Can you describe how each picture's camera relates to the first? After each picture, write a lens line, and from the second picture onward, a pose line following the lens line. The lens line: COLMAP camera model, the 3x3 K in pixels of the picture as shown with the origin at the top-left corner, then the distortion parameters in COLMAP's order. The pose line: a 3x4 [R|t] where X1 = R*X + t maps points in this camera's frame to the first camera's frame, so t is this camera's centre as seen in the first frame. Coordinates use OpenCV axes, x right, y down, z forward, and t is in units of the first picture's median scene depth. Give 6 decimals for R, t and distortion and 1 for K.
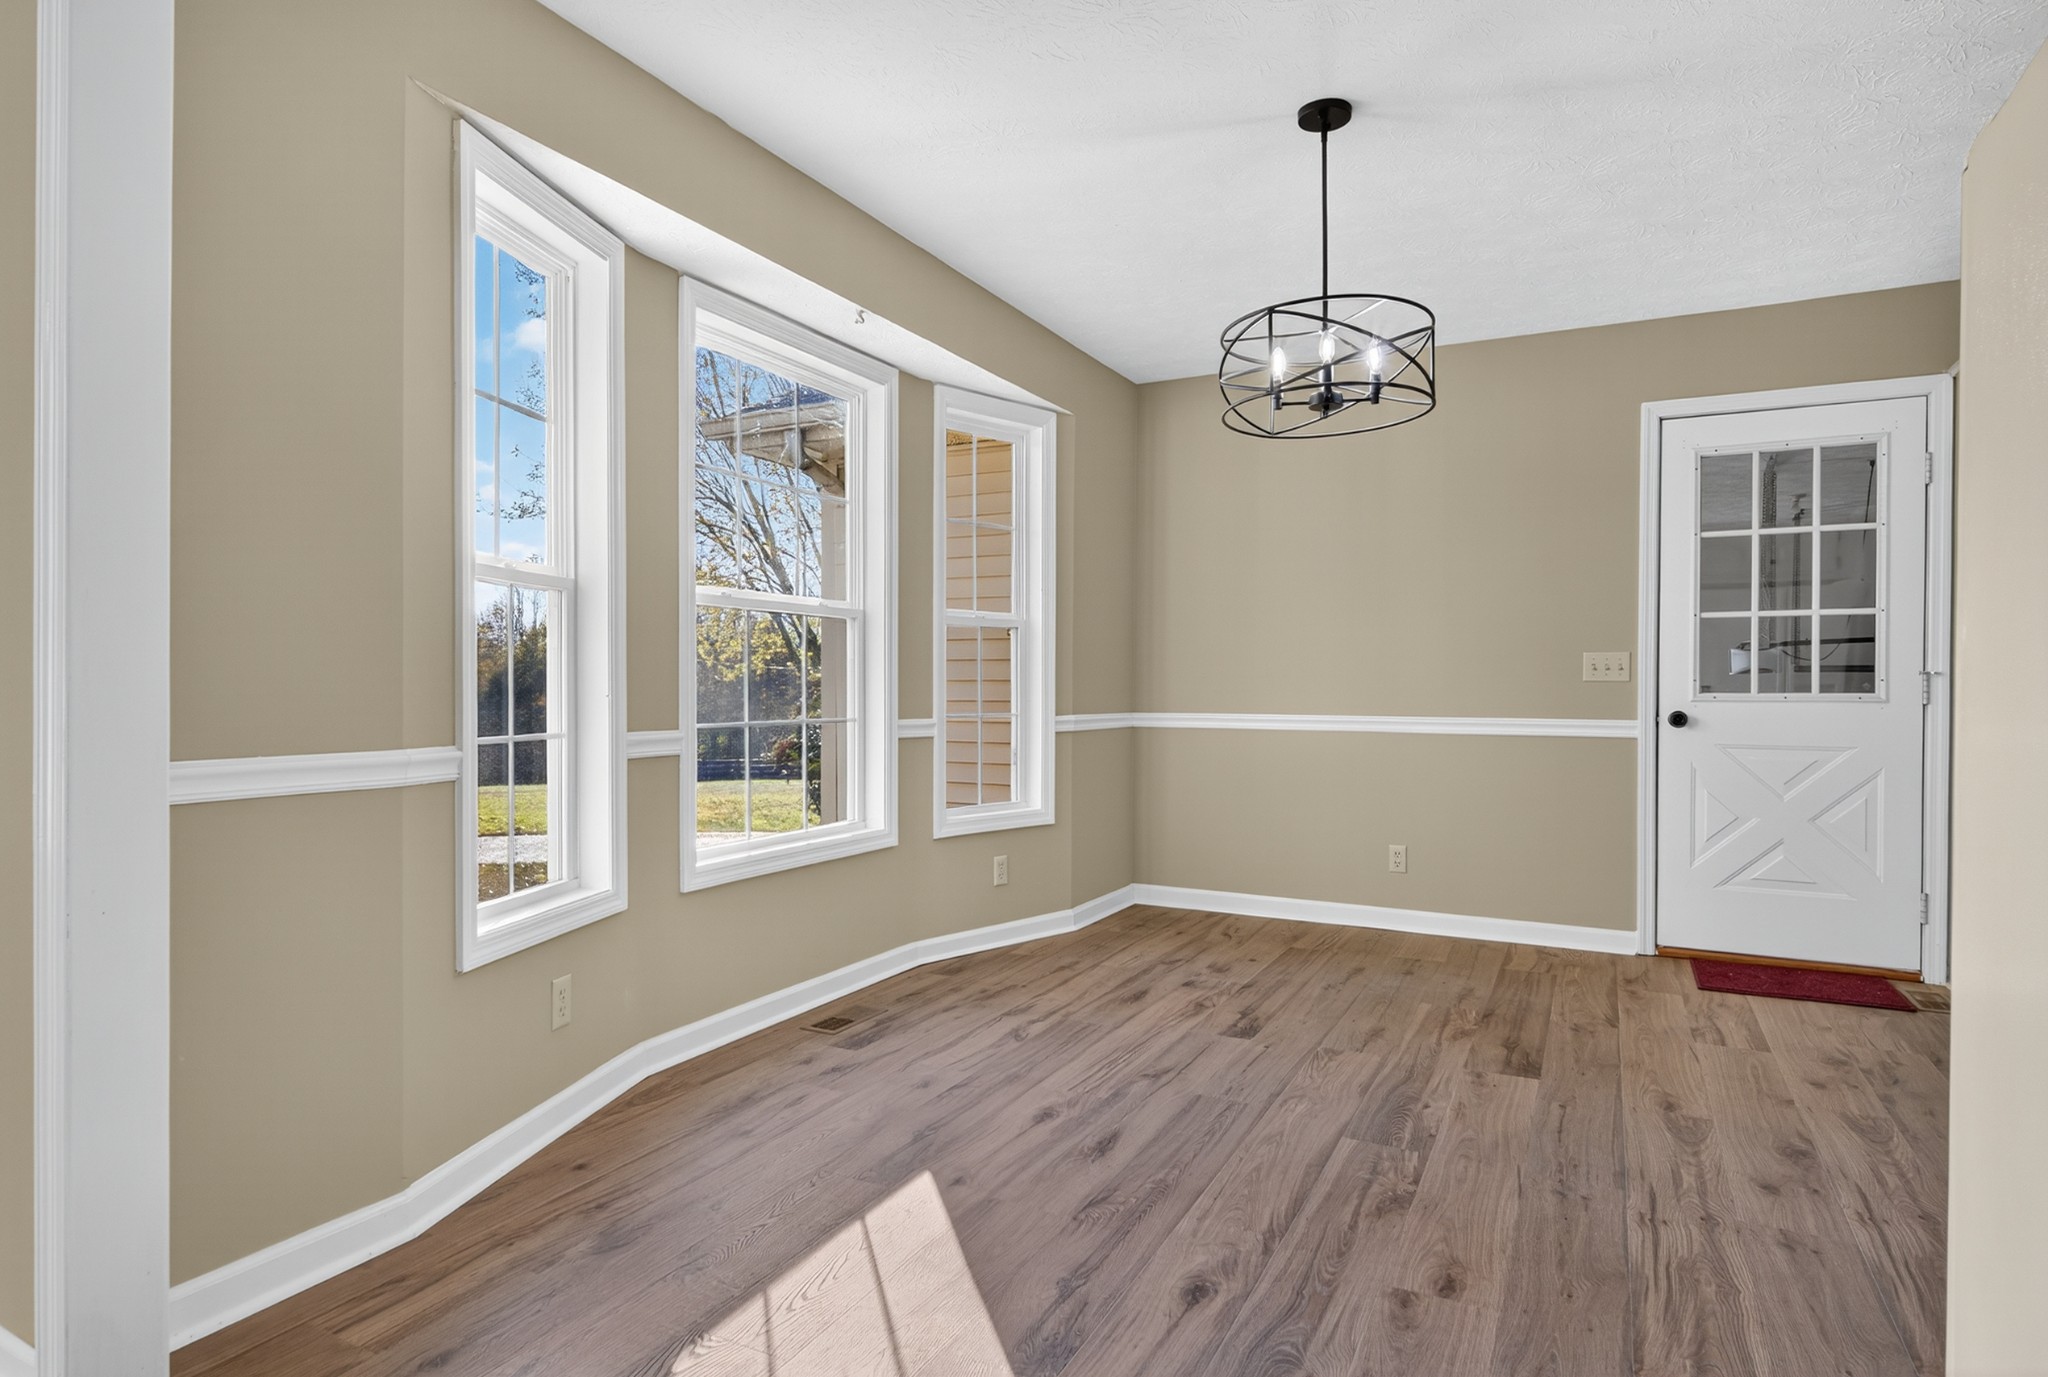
lens RADIAL K [[1095.3, 0, 1033.5], [0, 1095.3, 699.8], [0, 0, 1]] dist [-0.002446, -0.000622]
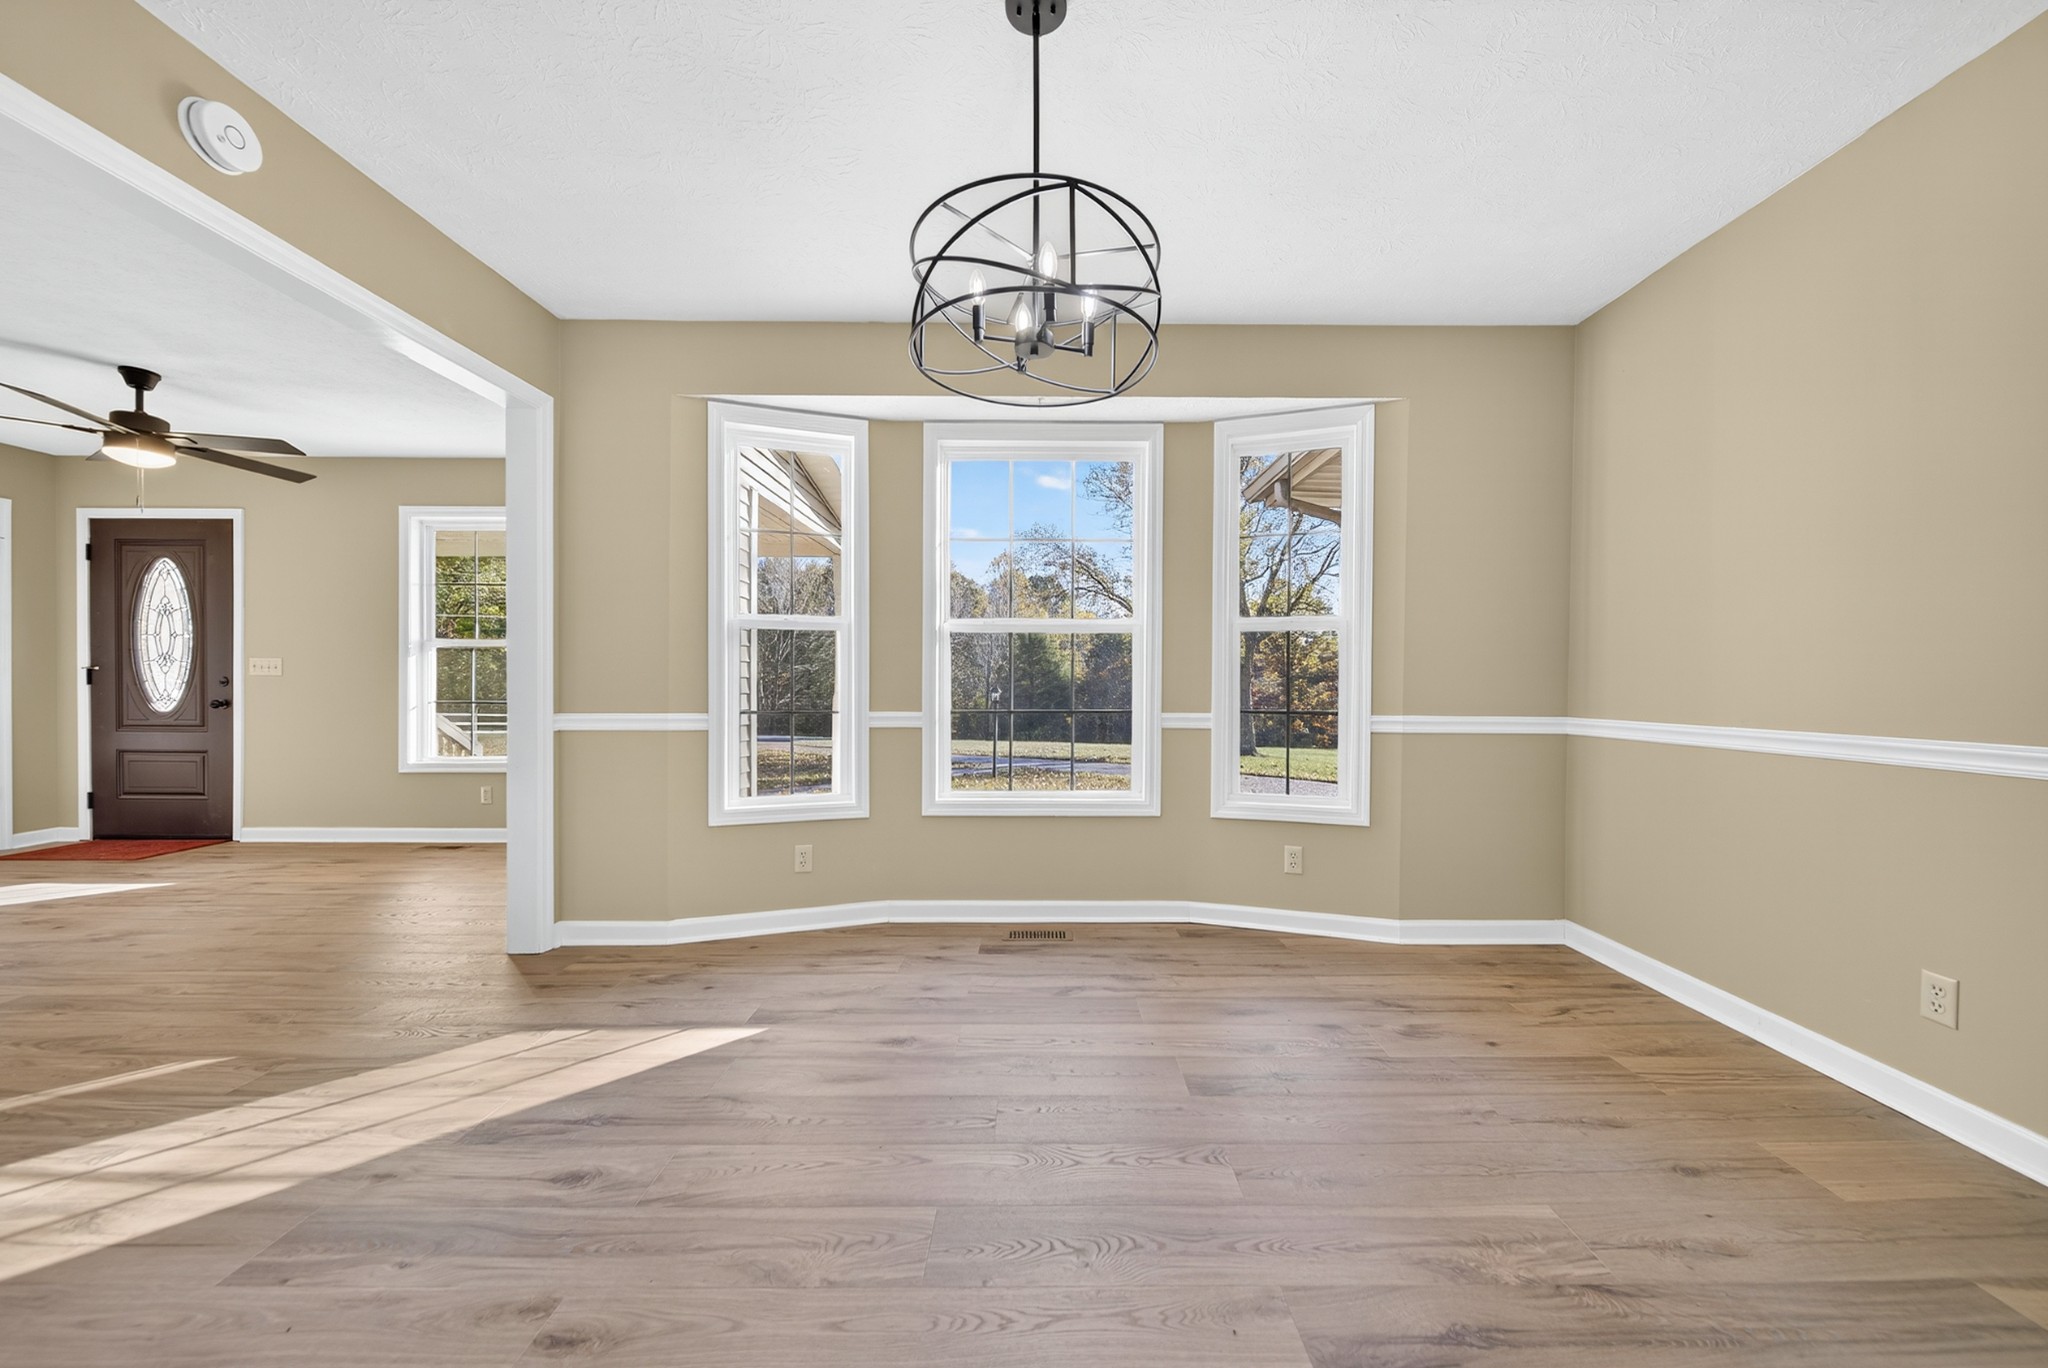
lens RADIAL K [[724.4, 0, 1045.7], [0, 724.4, 692.2], [0, 0, 1]] dist [-0.001908, -0.001198]
pose [[0.471860, 0.008385, -0.881634, 0.604163], [-0.013874, 0.999902, 0.002084, -0.004719], [0.881565, 0.011249, 0.471930, 0.591699]]
